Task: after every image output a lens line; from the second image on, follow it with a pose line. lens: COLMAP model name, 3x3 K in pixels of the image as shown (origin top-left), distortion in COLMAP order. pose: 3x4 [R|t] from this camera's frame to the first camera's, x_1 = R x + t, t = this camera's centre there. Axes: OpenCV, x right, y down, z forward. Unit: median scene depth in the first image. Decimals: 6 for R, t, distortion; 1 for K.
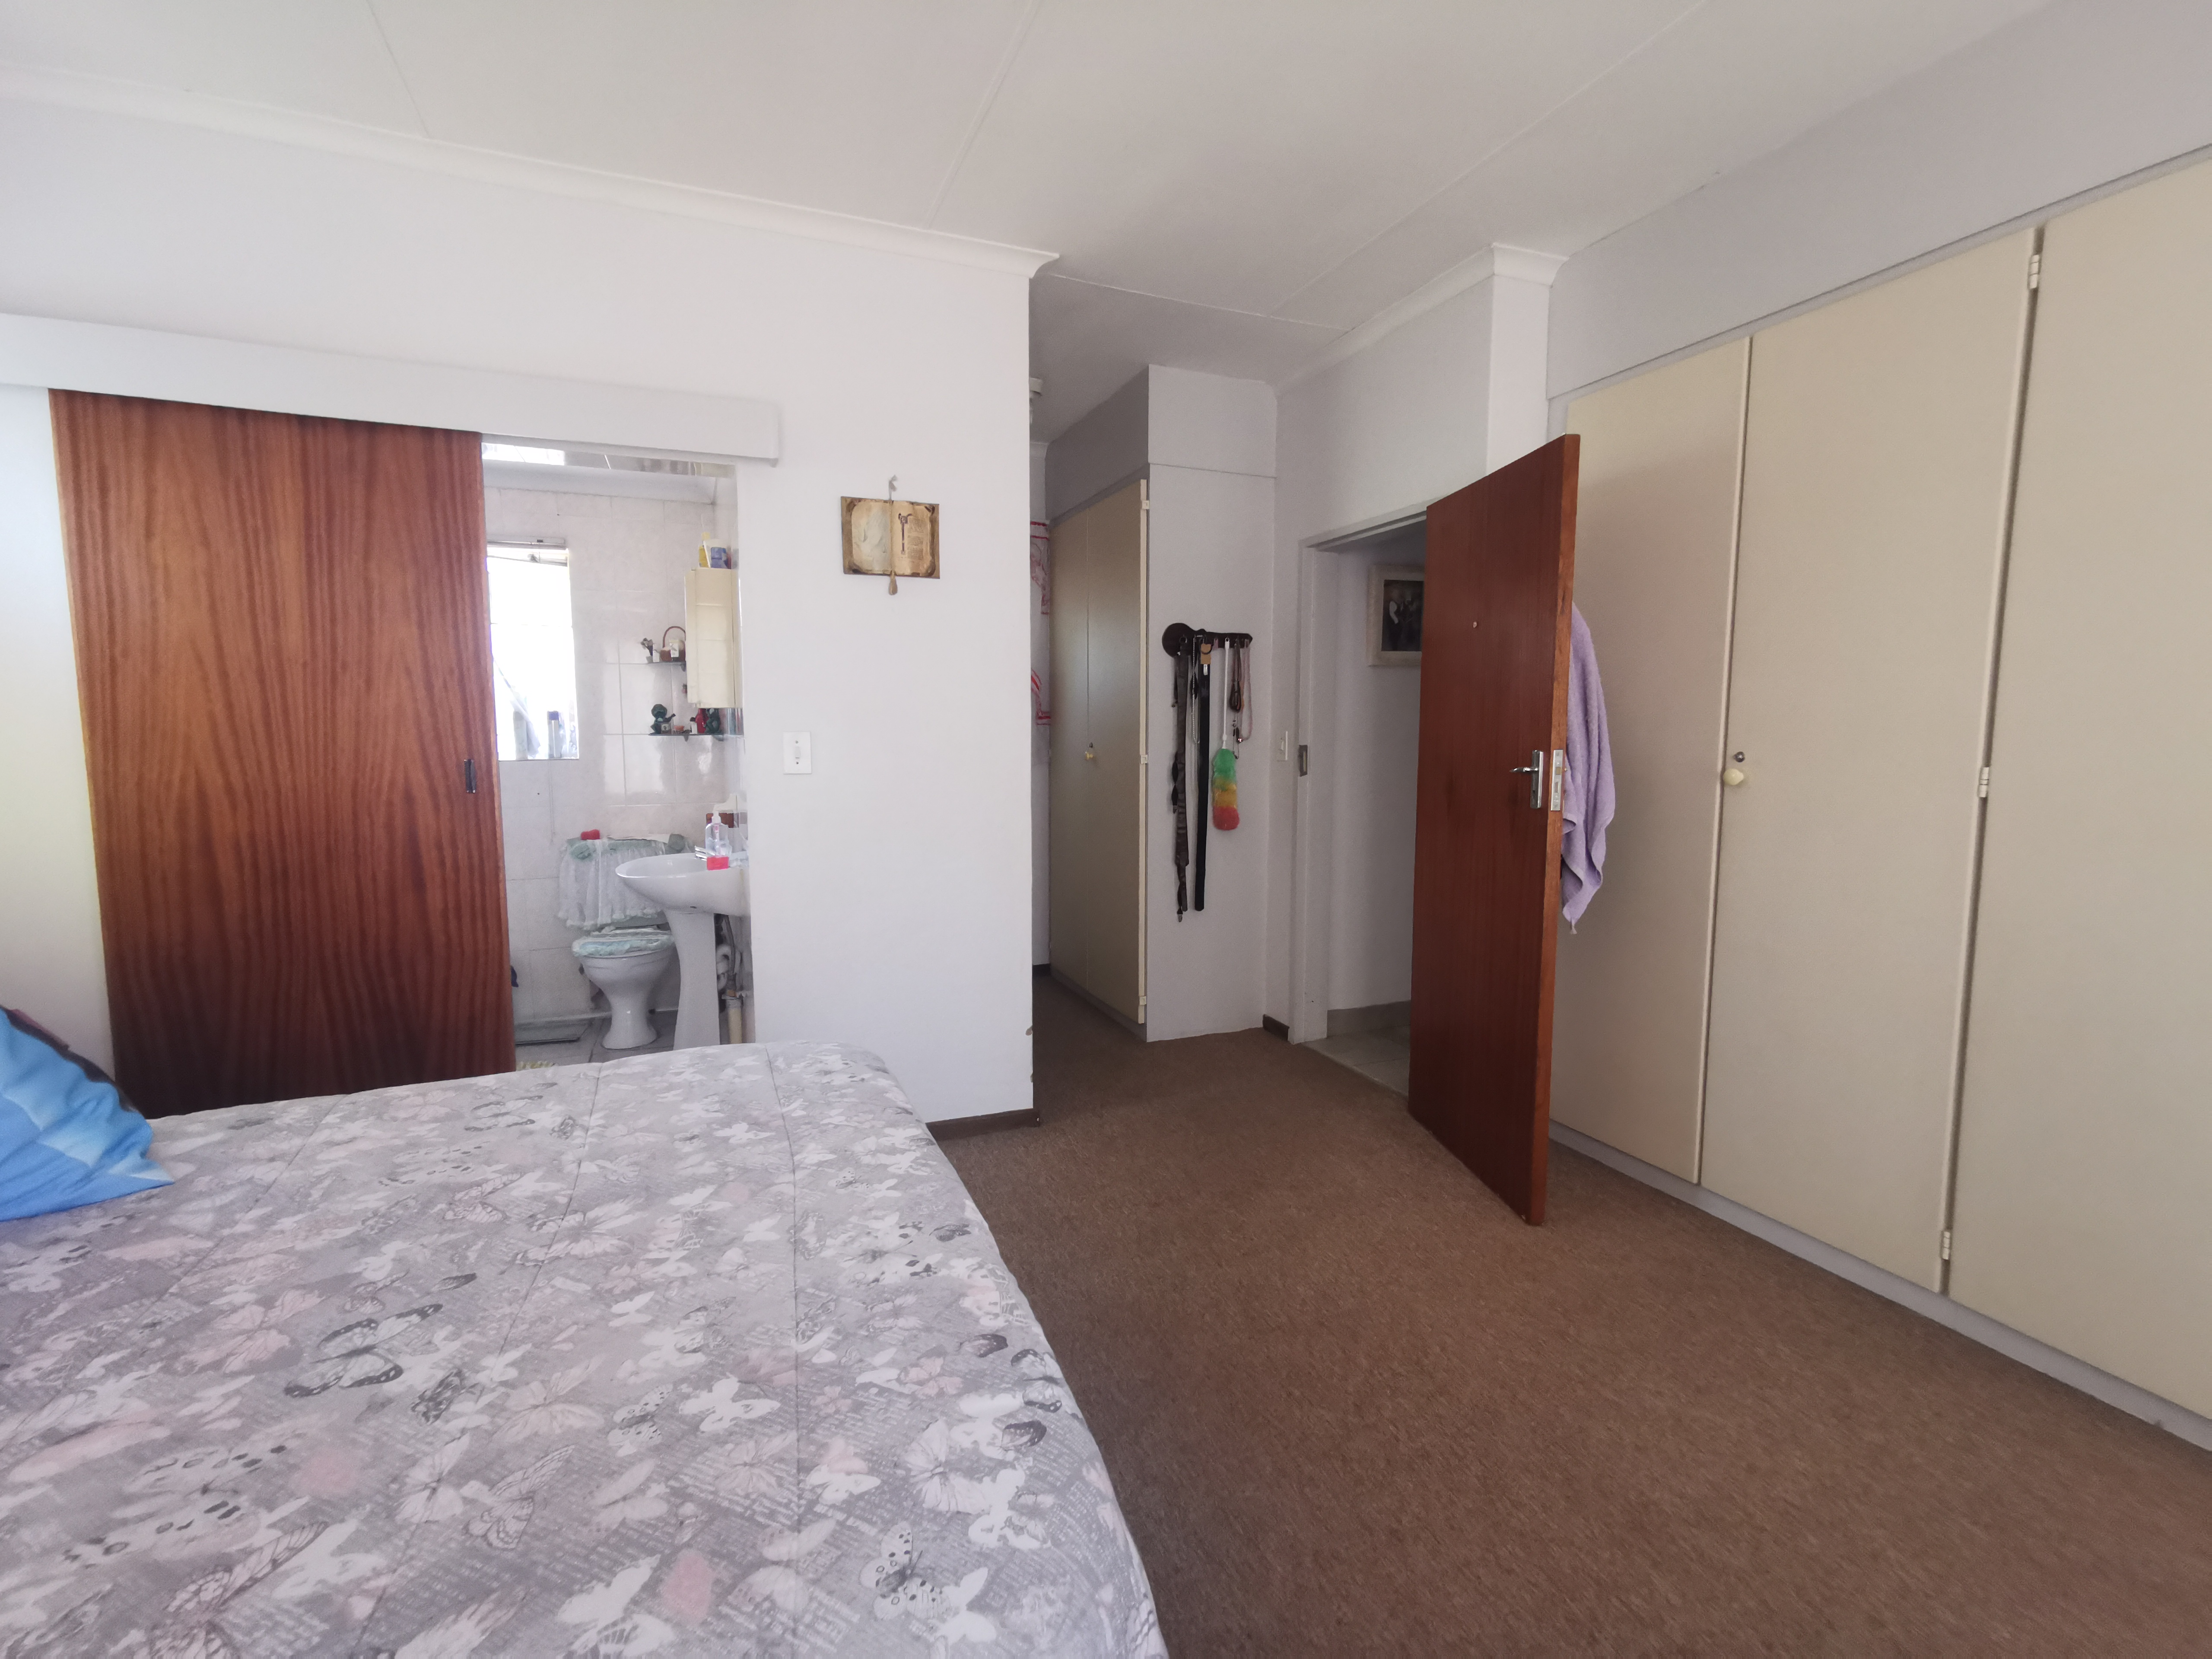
lens RADIAL K [[1018.0, 0, 1106.2], [0, 1018.0, 842.9], [0, 0, 1]] dist [-0.001810, 0.007418]
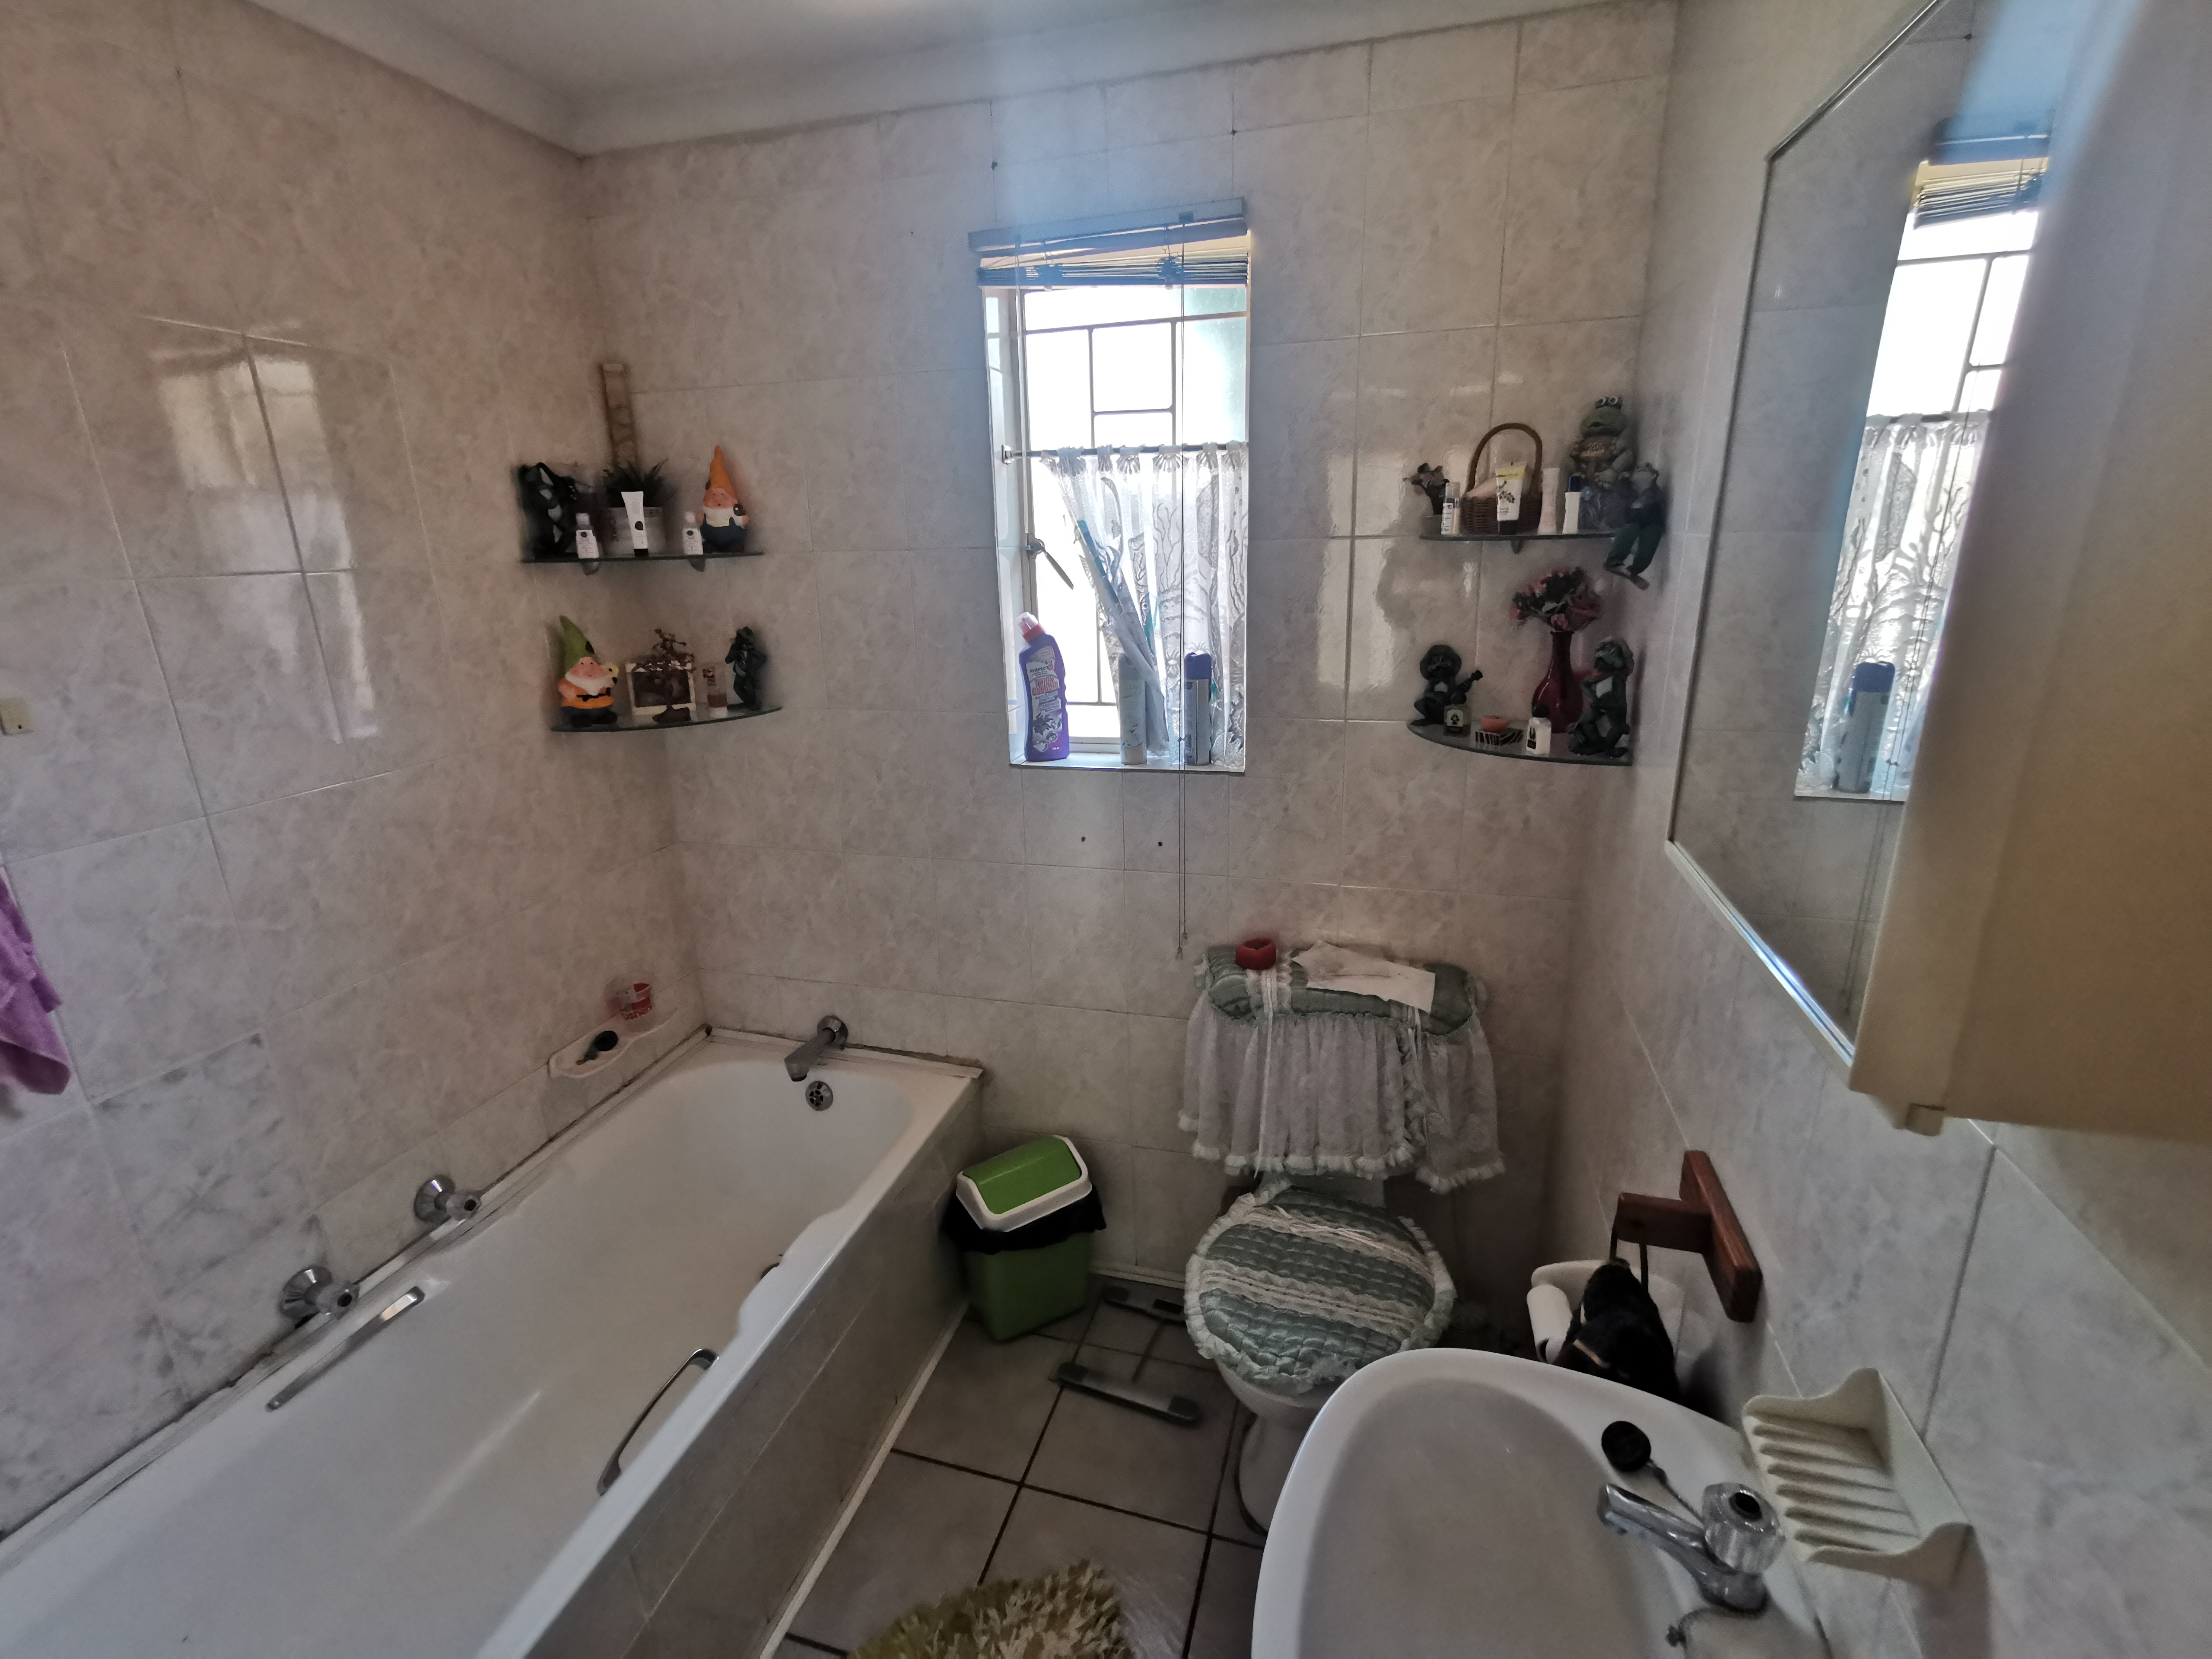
lens RADIAL K [[1018.0, 0, 1101.6], [0, 1018.0, 826.1], [0, 0, 1]] dist [-0.001810, 0.007418]
pose [[0.785329, 0.145736, -0.601681, -0.249369], [-0.036547, 0.981115, 0.189939, -0.113825], [0.618000, -0.127174, 0.775824, 0.514850]]
